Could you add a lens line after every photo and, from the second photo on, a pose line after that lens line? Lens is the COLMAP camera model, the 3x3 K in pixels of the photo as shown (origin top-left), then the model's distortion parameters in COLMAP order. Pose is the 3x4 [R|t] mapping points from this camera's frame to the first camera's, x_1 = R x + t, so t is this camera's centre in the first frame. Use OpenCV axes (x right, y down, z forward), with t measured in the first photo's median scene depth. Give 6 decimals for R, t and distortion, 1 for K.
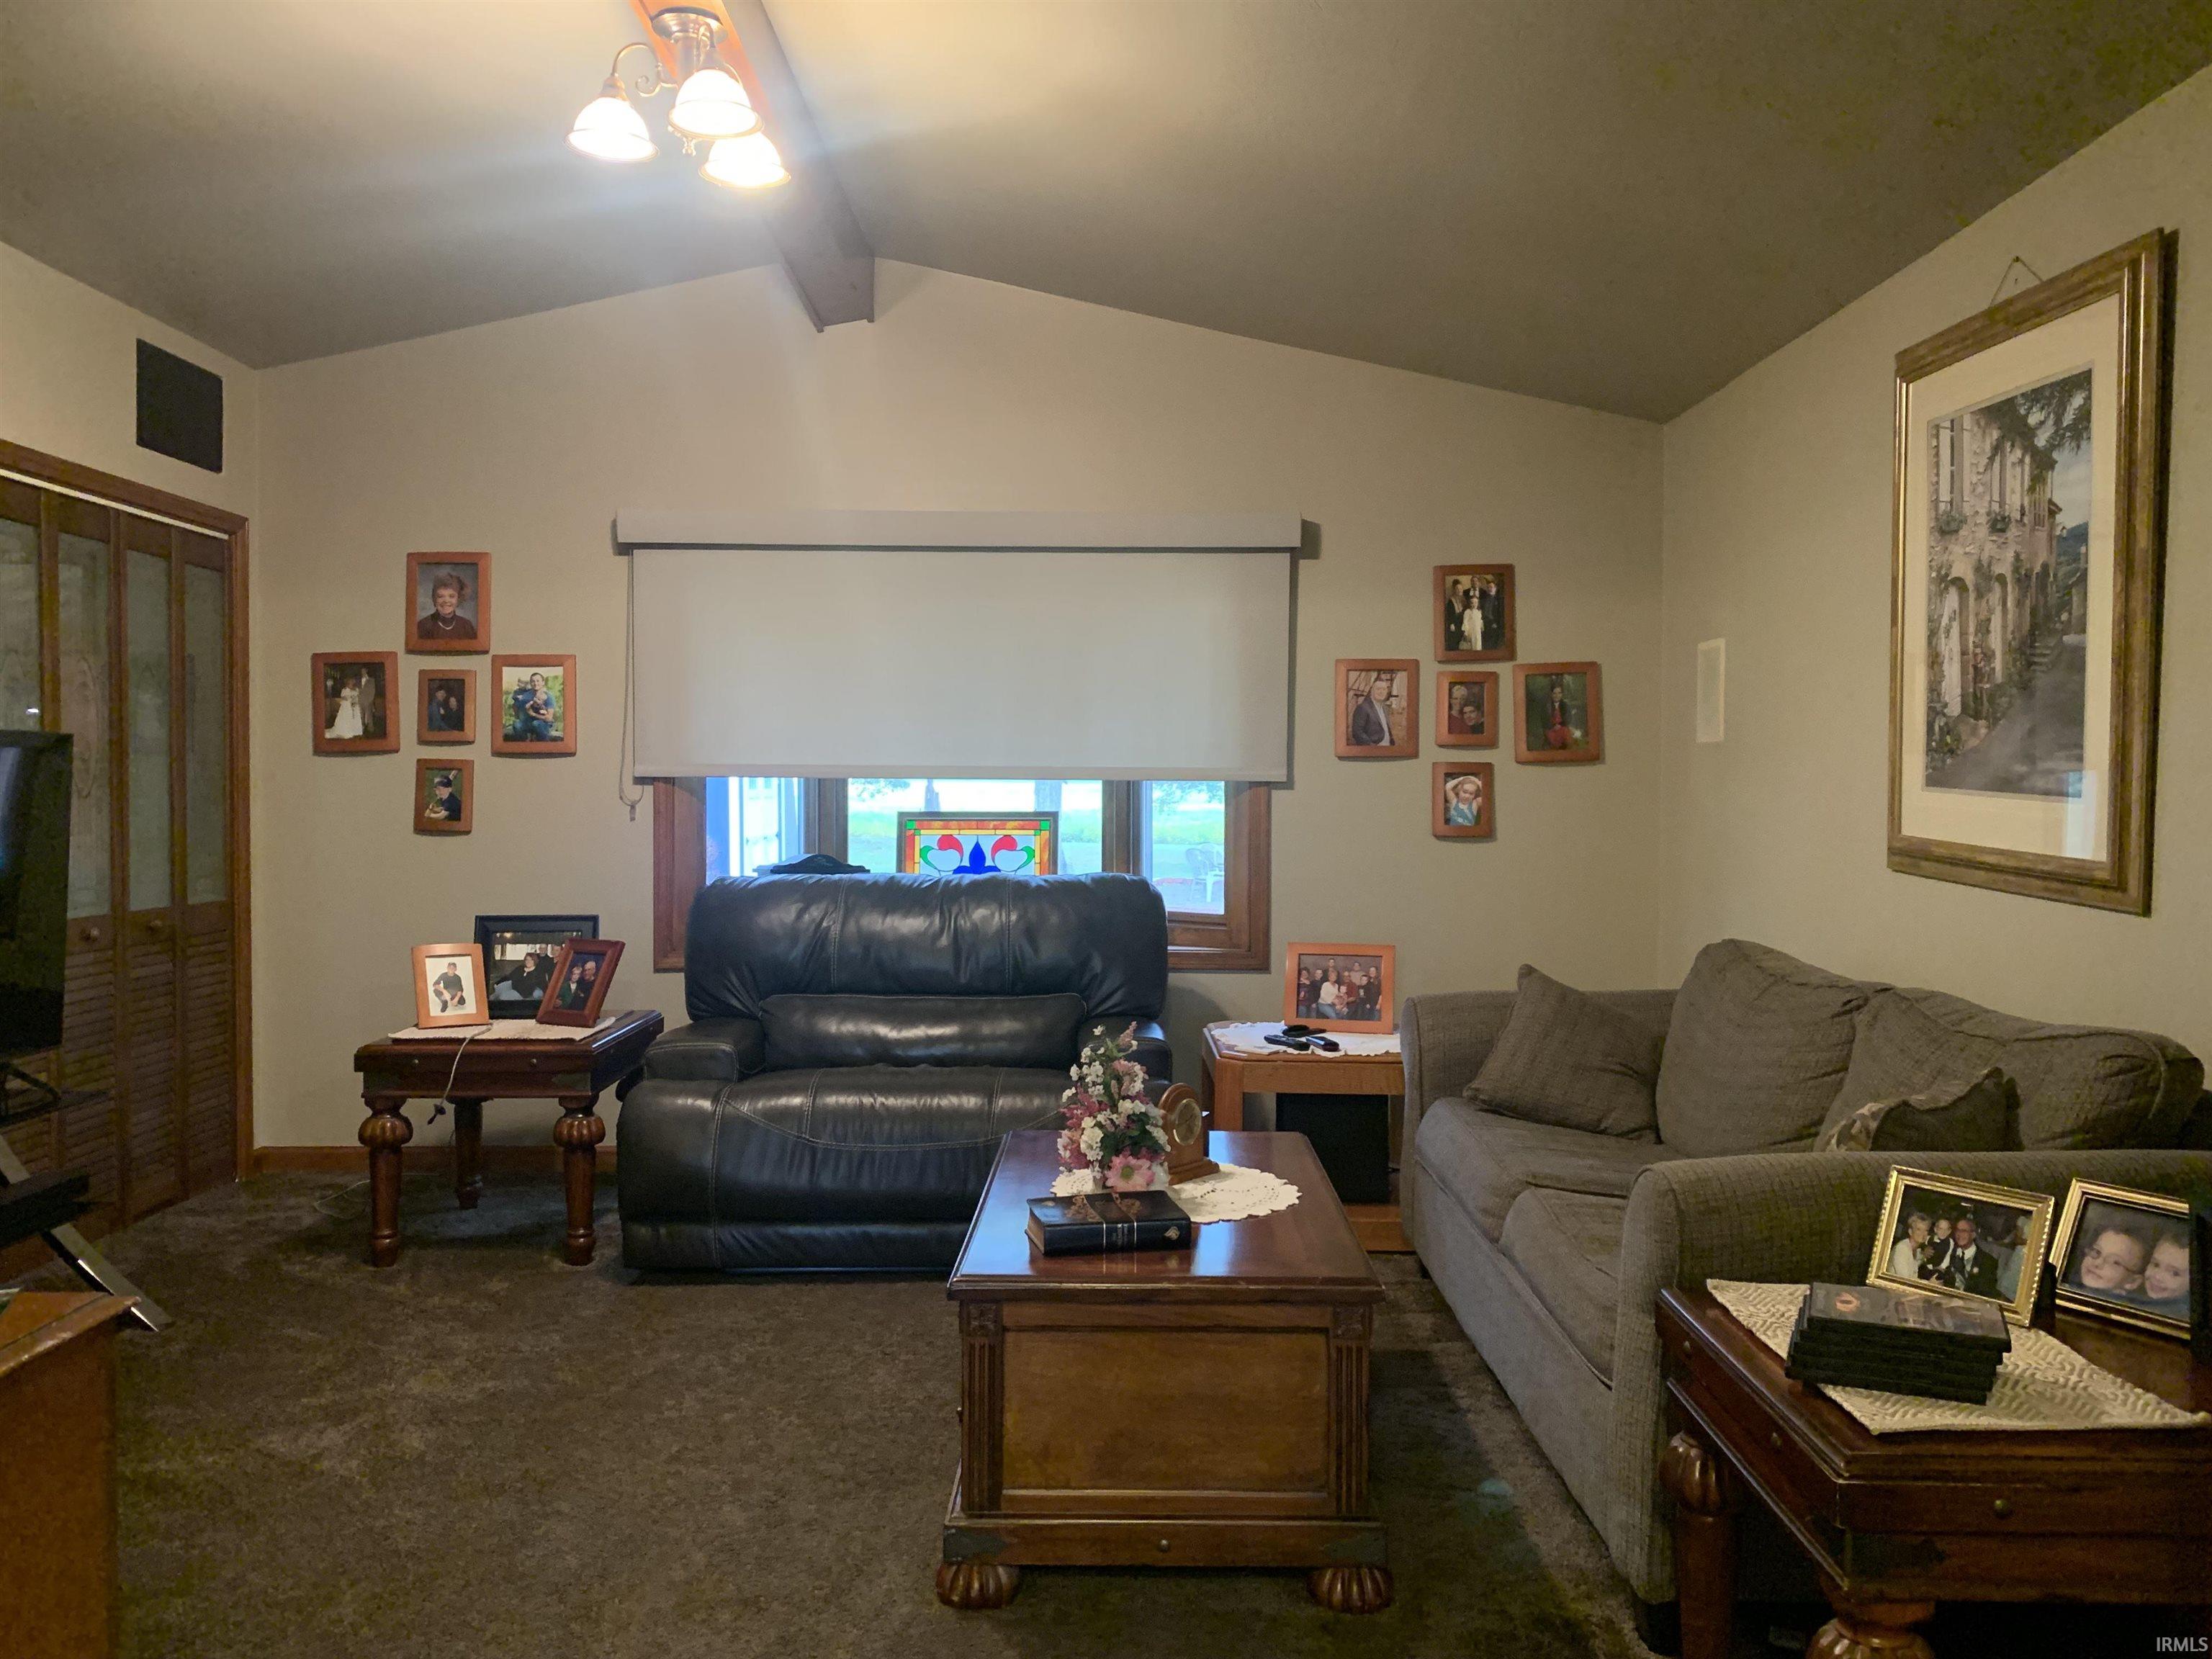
lens RADIAL K [[1641.1, 0, 1106.0], [0, 1641.1, 829.5], [0, 0, 1]] dist [0.004325, -0.056222]
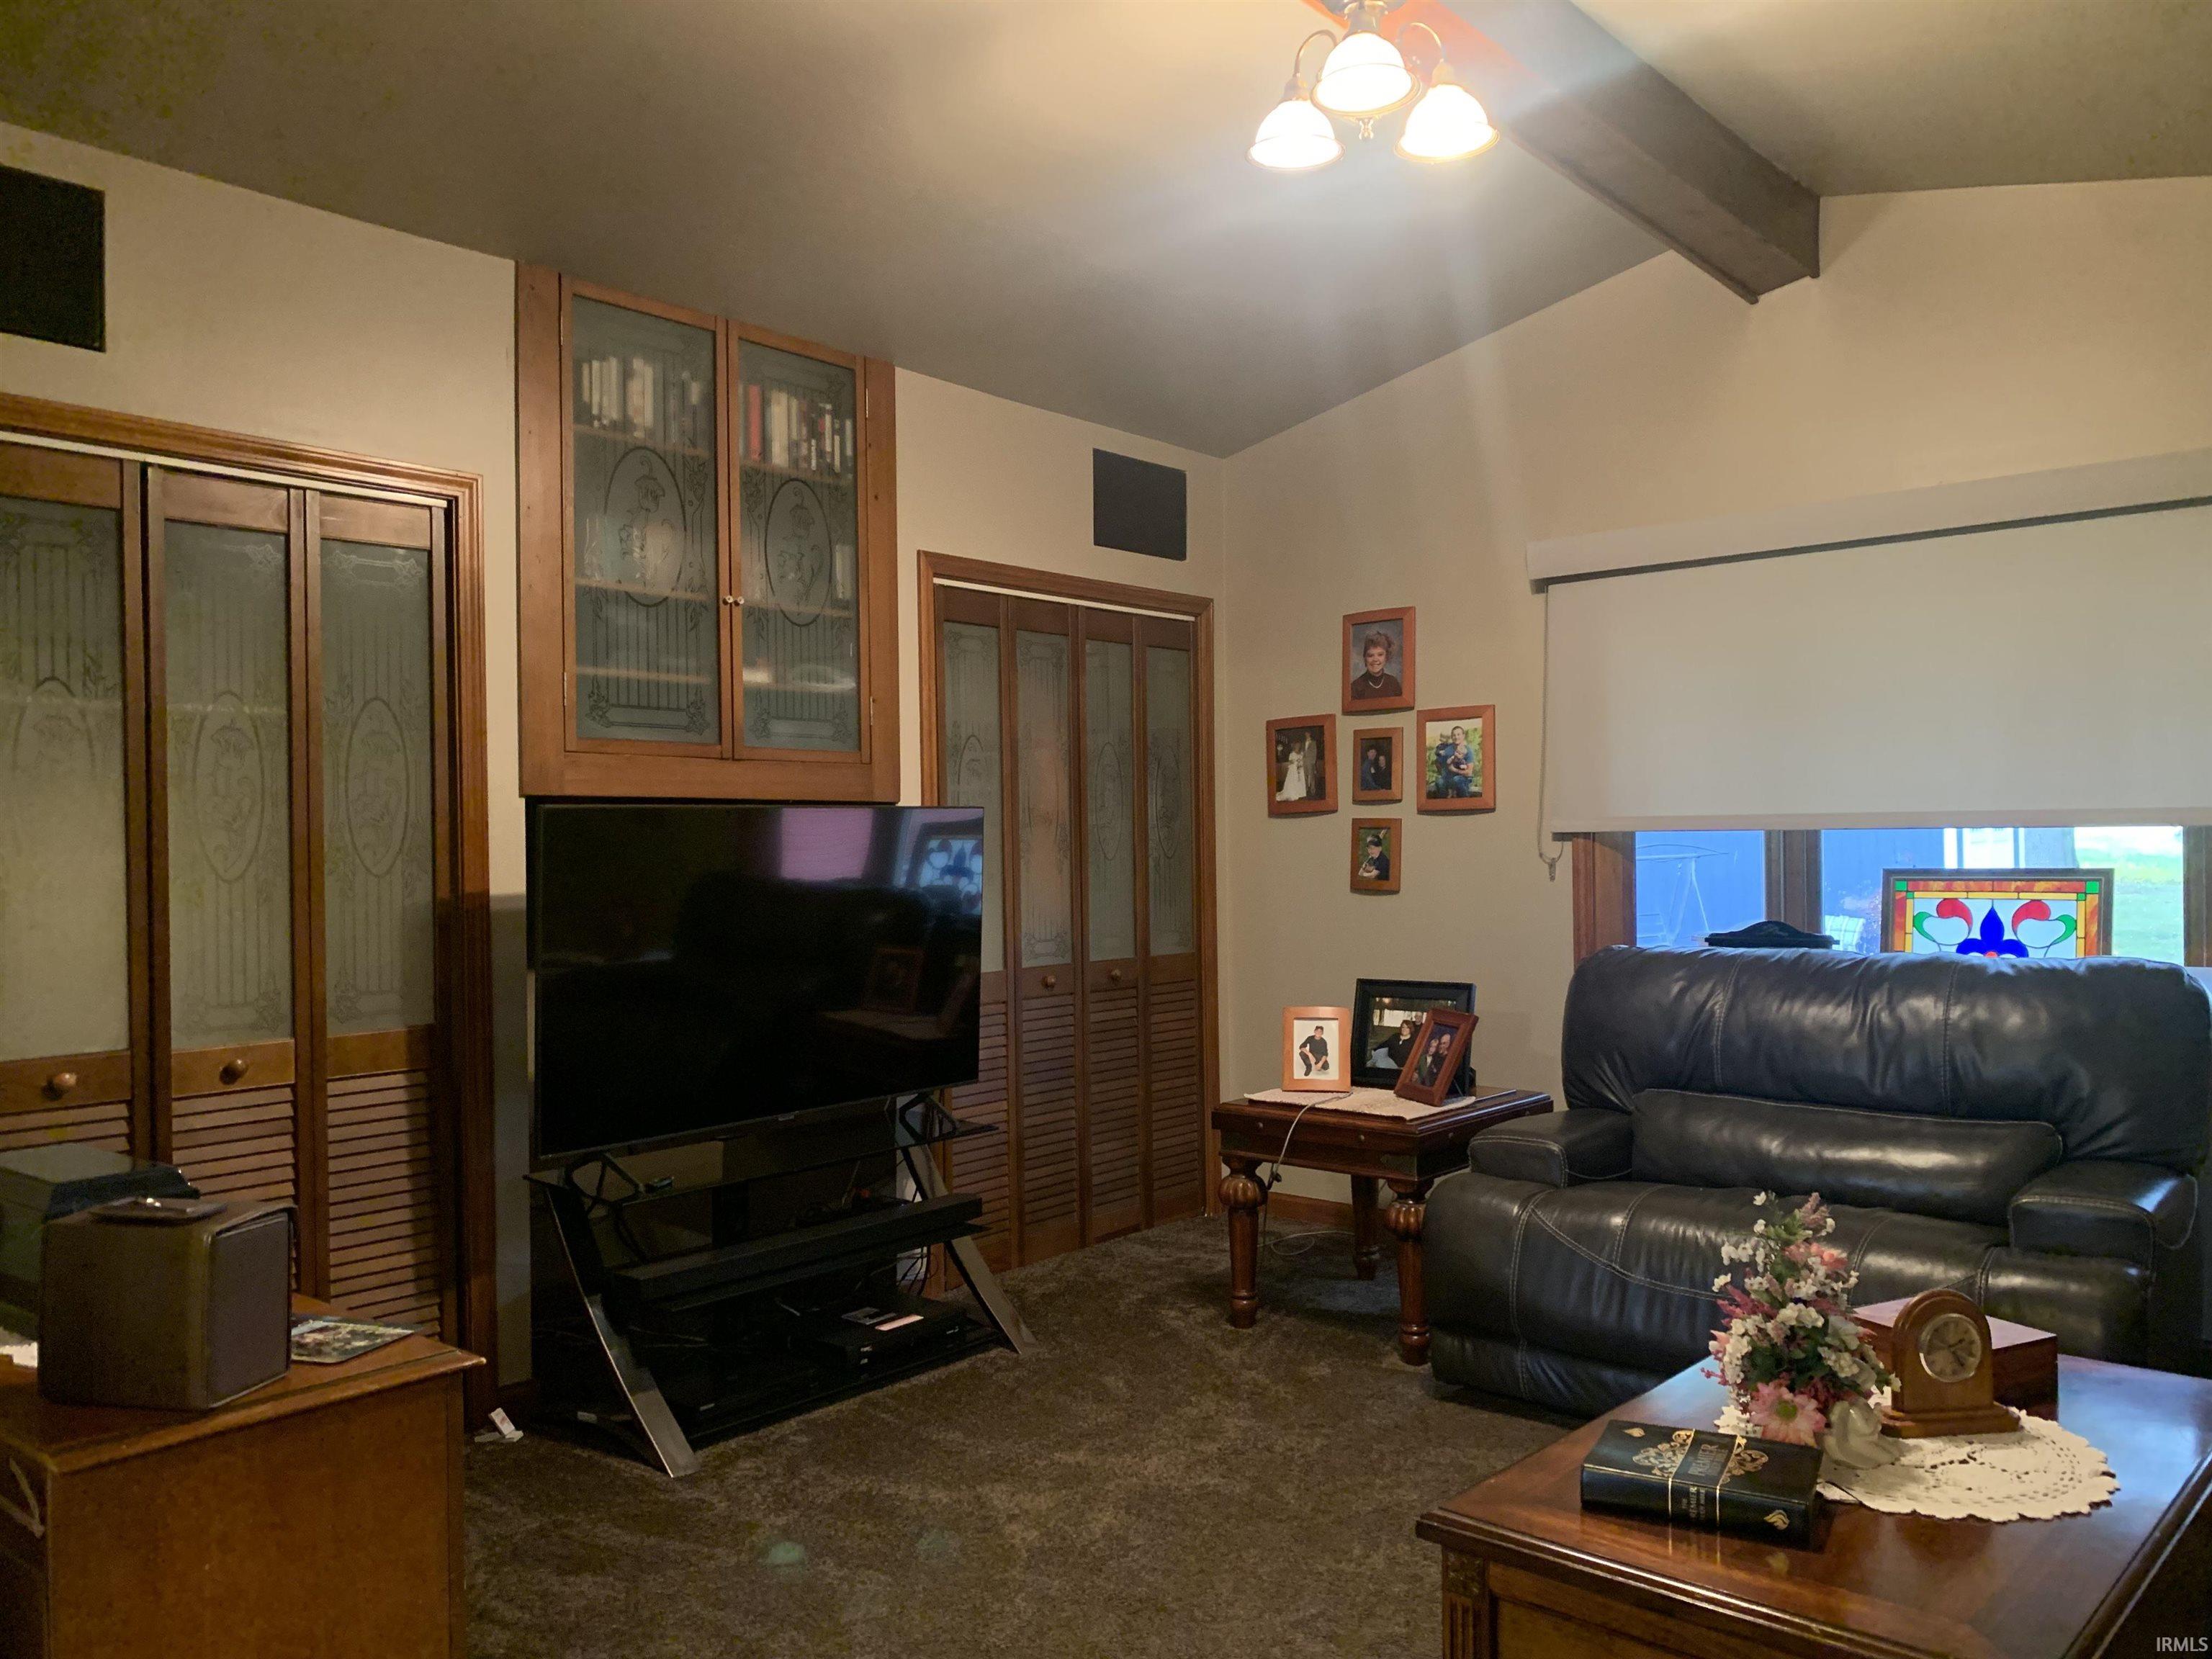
lens RADIAL K [[1634.2, 0, 1076.0], [0, 1634.2, 837.3], [0, 0, 1]] dist [0.089652, -0.172852]
pose [[0.746749, -0.015049, -0.664936, 0.132815], [-0.000985, 0.999718, -0.023732, -0.007928], [0.665106, 0.018377, 0.746523, 0.144241]]
